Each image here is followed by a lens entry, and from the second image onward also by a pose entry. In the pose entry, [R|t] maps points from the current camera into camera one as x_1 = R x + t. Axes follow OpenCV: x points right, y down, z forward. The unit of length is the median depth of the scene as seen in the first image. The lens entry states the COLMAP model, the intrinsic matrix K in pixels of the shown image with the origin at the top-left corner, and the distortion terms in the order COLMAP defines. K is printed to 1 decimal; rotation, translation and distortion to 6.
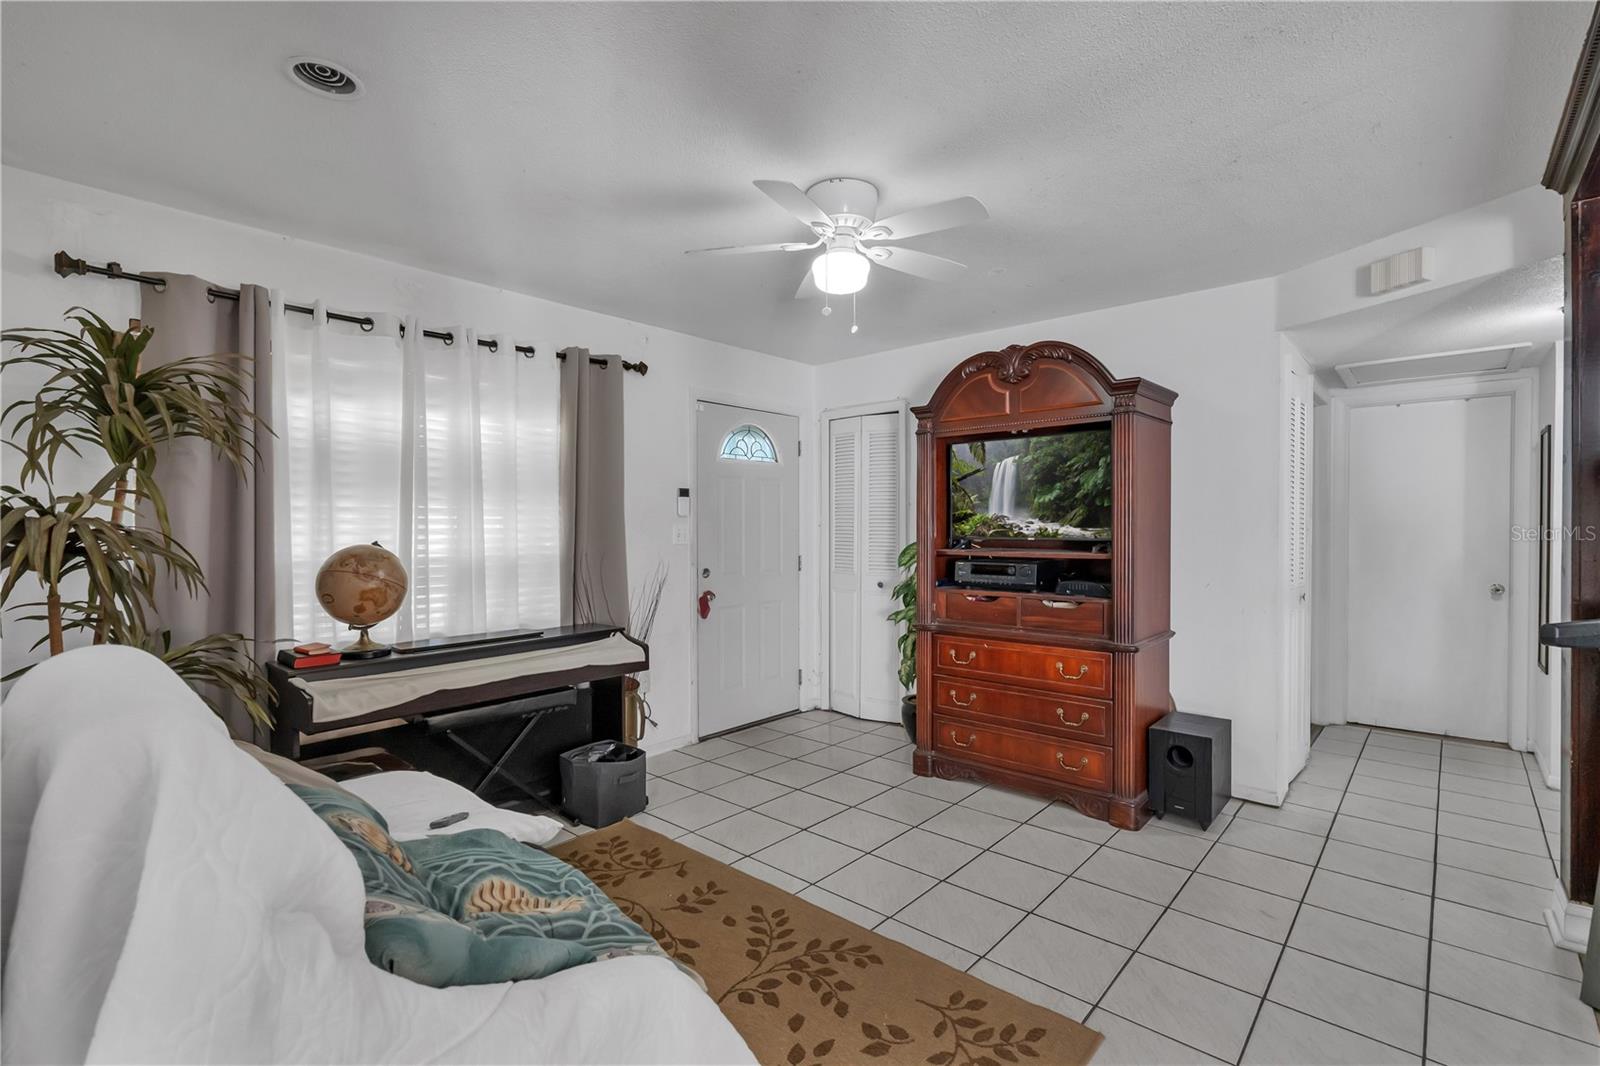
lens RADIAL K [[729.4, 0, 801.6], [0, 729.4, 532.5], [0, 0, 1]] dist [-0.004460, 0.001250]
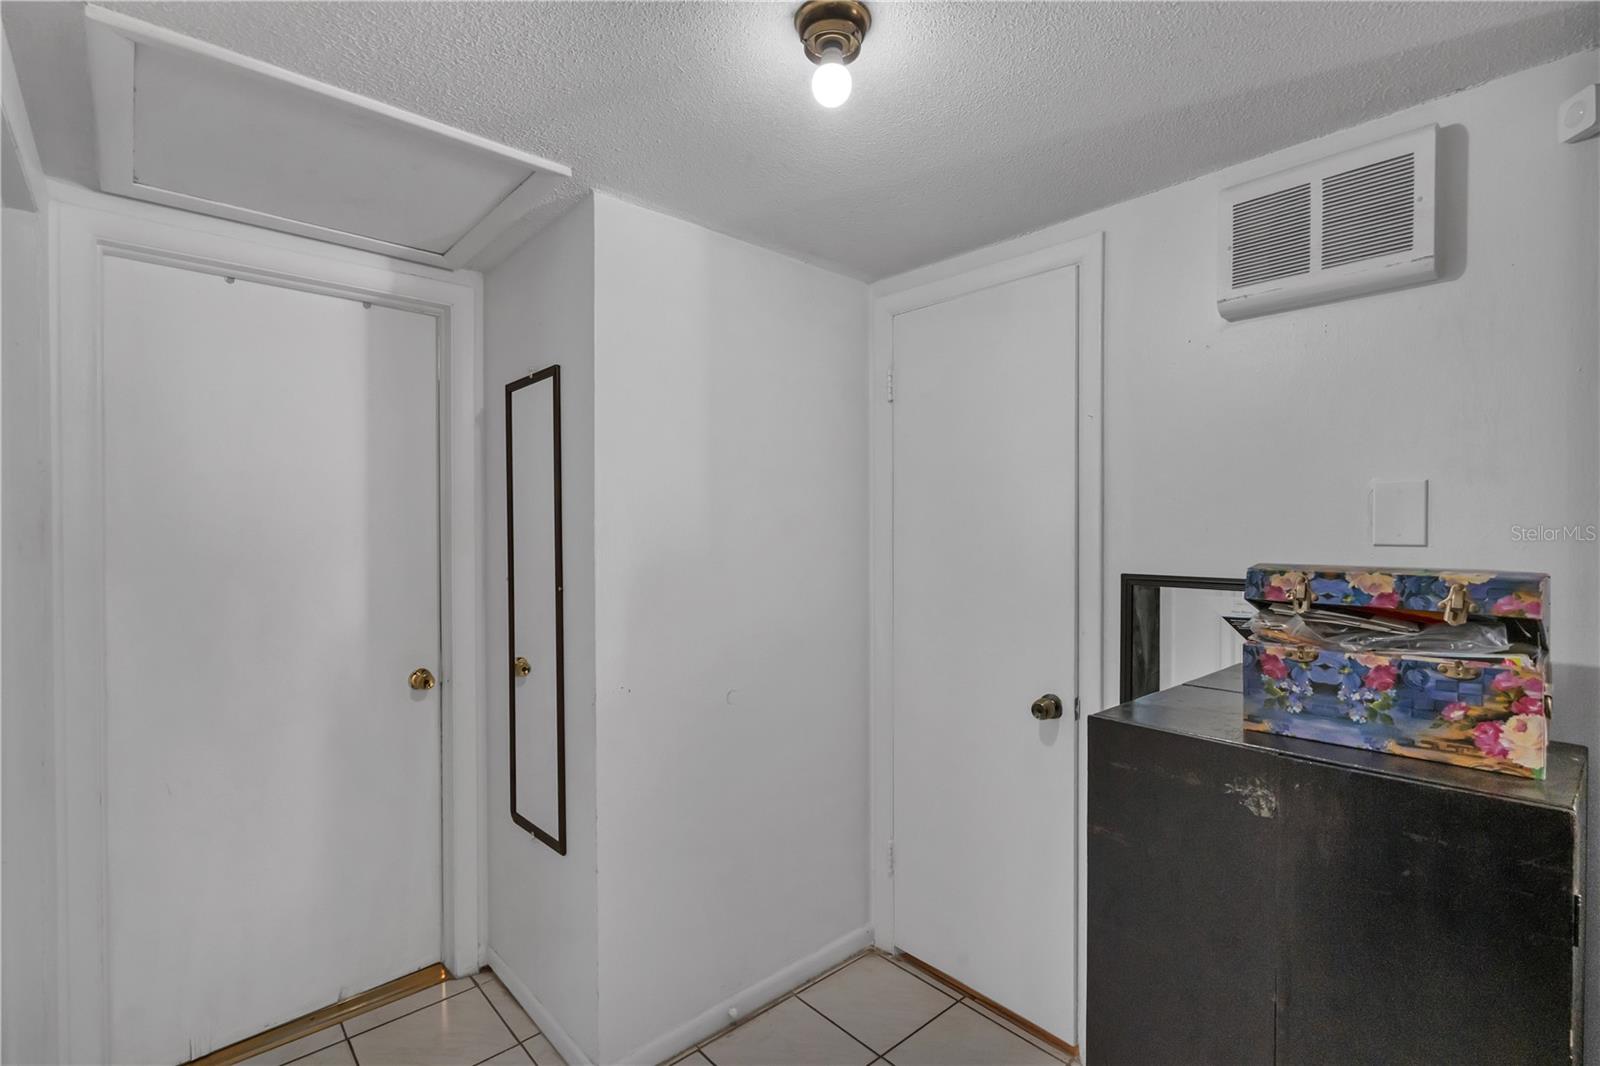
lens RADIAL K [[754.0, 0, 819.3], [0, 754.0, 539.5], [0, 0, 1]] dist [-0.000204, 0.000387]
pose [[0.093559, -0.005177, 0.995600, 0.561063], [0.015091, 0.999879, 0.003781, -0.025250], [-0.995499, 0.014671, 0.093626, 0.836389]]
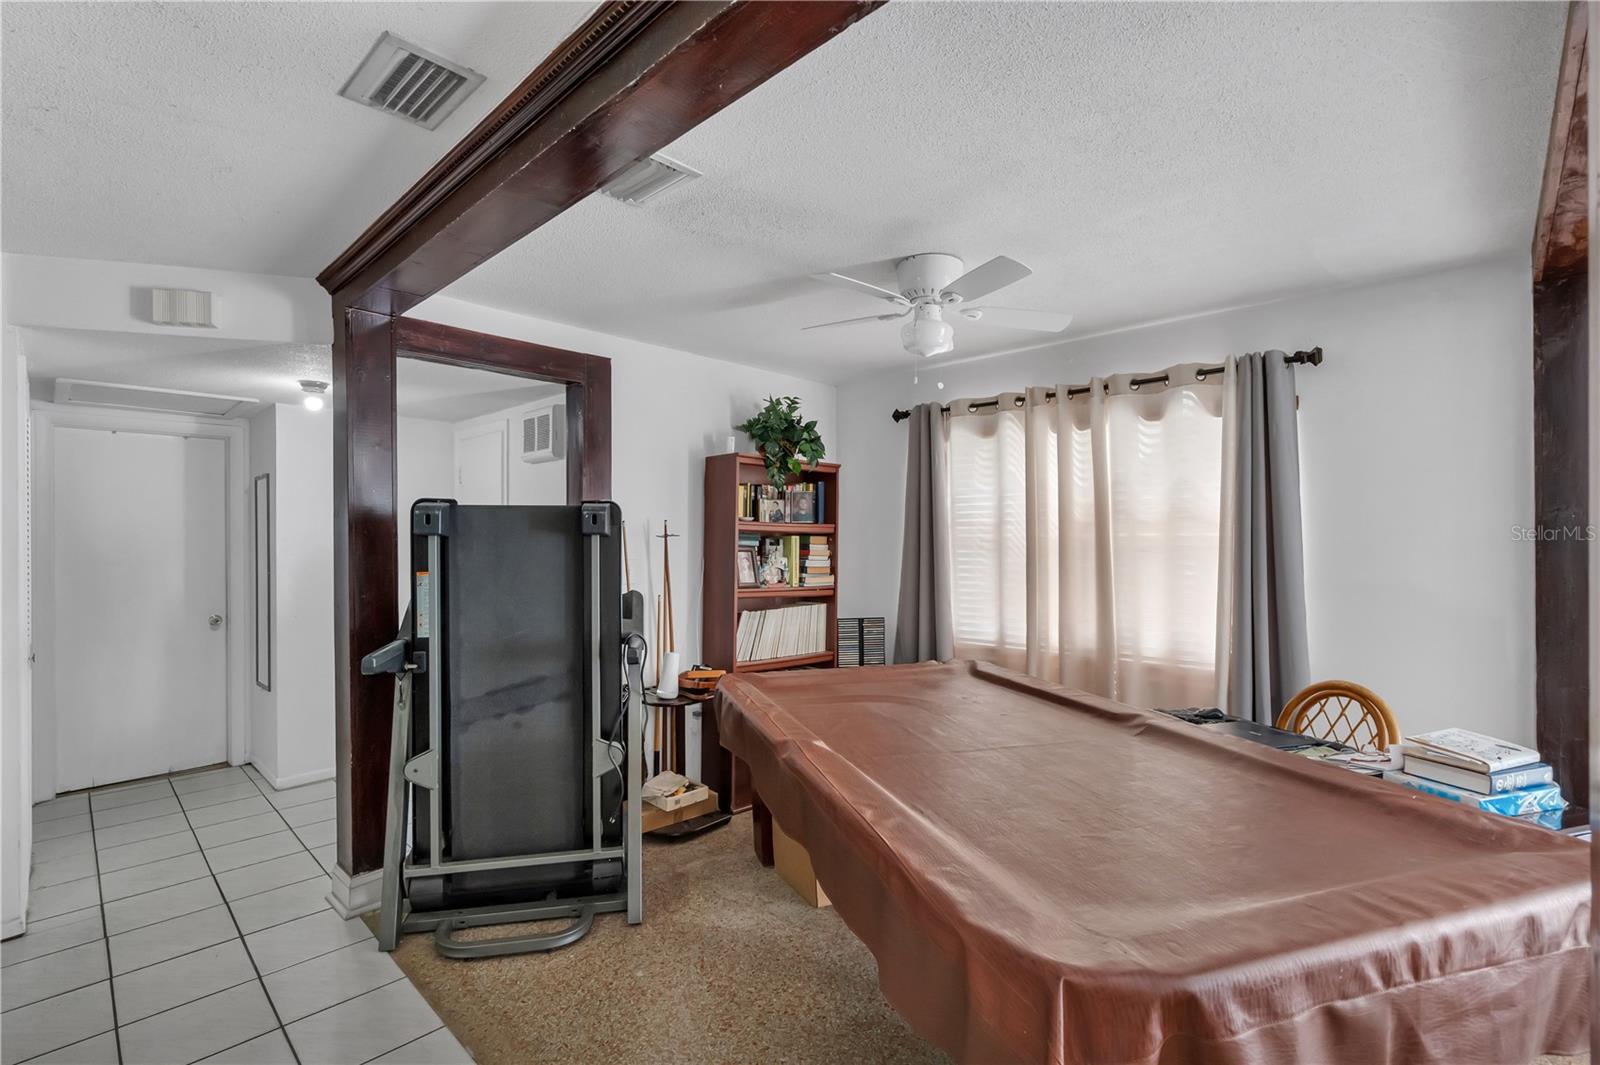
lens RADIAL K [[727.2, 0, 800.5], [0, 727.2, 539.5], [0, 0, 1]] dist [-0.004272, 0.000697]
pose [[0.039818, 0.000350, 0.999207, -0.086820], [0.017774, 0.999841, -0.001058, -0.029968], [-0.999049, 0.017802, 0.039805, 0.126123]]
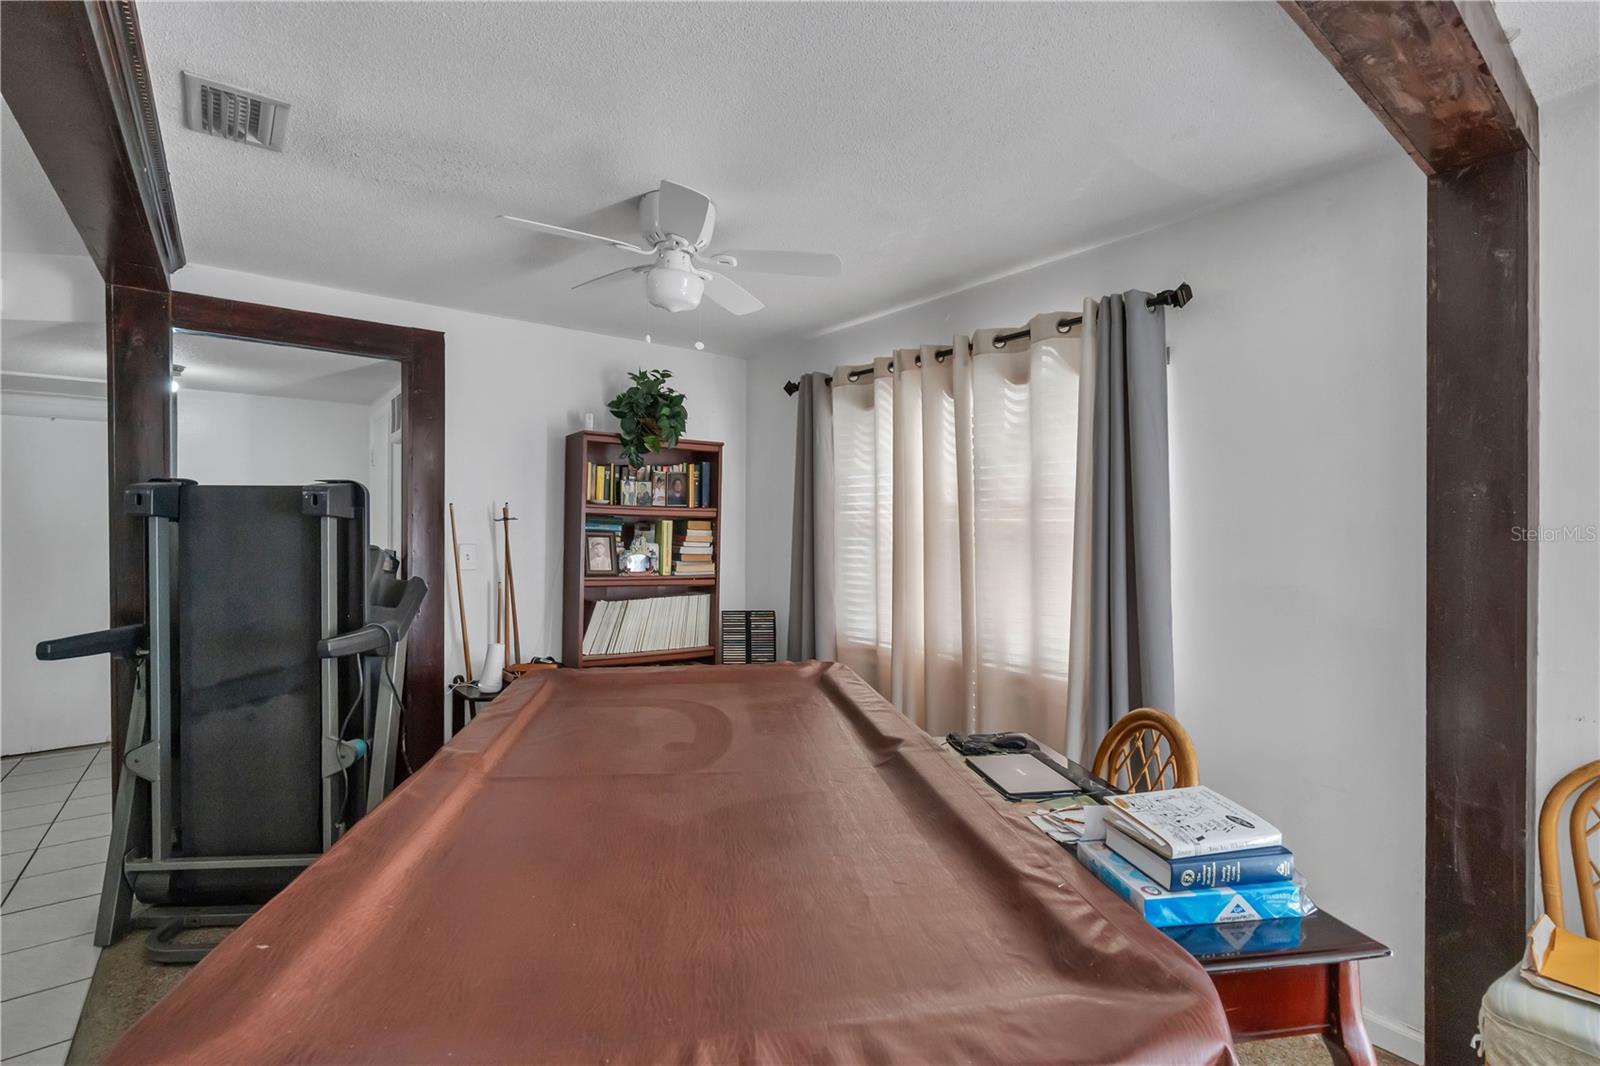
lens RADIAL K [[729.4, 0, 801.6], [0, 729.4, 532.5], [0, 0, 1]] dist [-0.004460, 0.001250]
pose [[0.181797, -0.007497, 0.983308, 0.059161], [0.011751, 0.999916, 0.005451, -0.022402], [-0.983266, 0.010564, 0.181870, -0.227308]]
